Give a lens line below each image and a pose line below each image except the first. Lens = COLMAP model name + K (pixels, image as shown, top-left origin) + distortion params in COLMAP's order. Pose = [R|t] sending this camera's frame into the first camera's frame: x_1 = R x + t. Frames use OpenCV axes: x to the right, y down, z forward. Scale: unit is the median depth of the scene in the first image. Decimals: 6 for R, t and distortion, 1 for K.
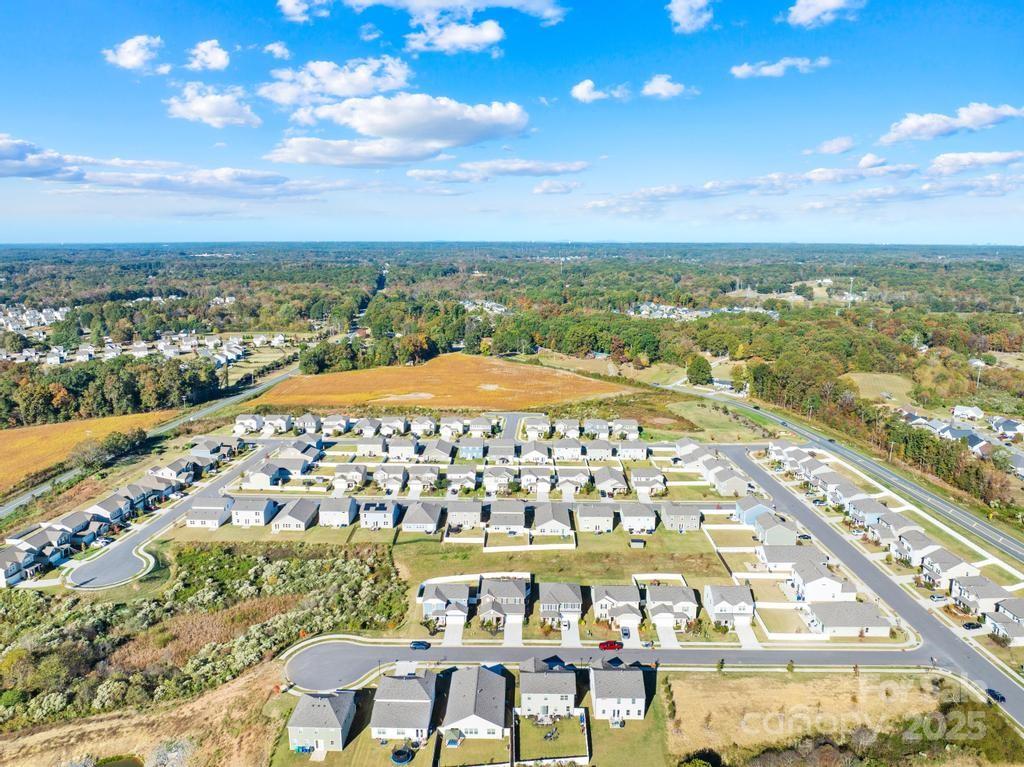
lens RADIAL K [[723.7, 0, 506.0], [0, 723.7, 373.4], [0, 0, 1]] dist [0.004289, -0.003211]
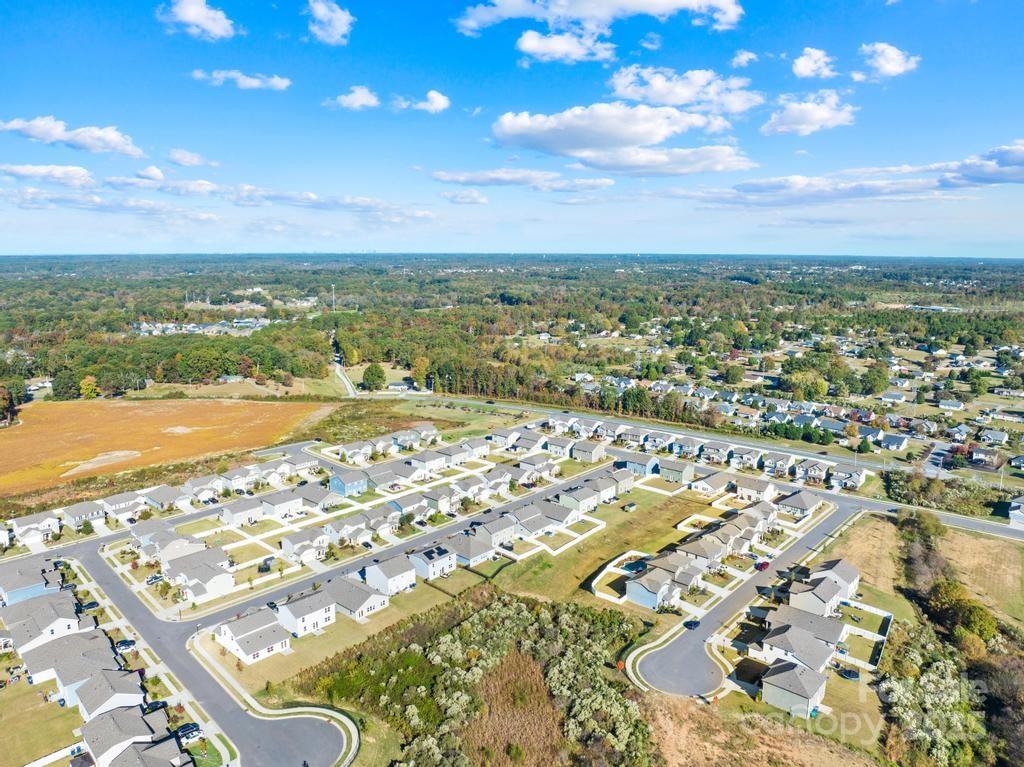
lens RADIAL K [[723.7, 0, 511.5], [0, 723.7, 386.4], [0, 0, 1]] dist [0.004289, -0.003211]
pose [[0.638746, -0.139463, 0.756673, -0.852094], [0.136635, 0.988365, 0.066826, -0.071972], [-0.757189, 0.060703, 0.650370, 0.376964]]
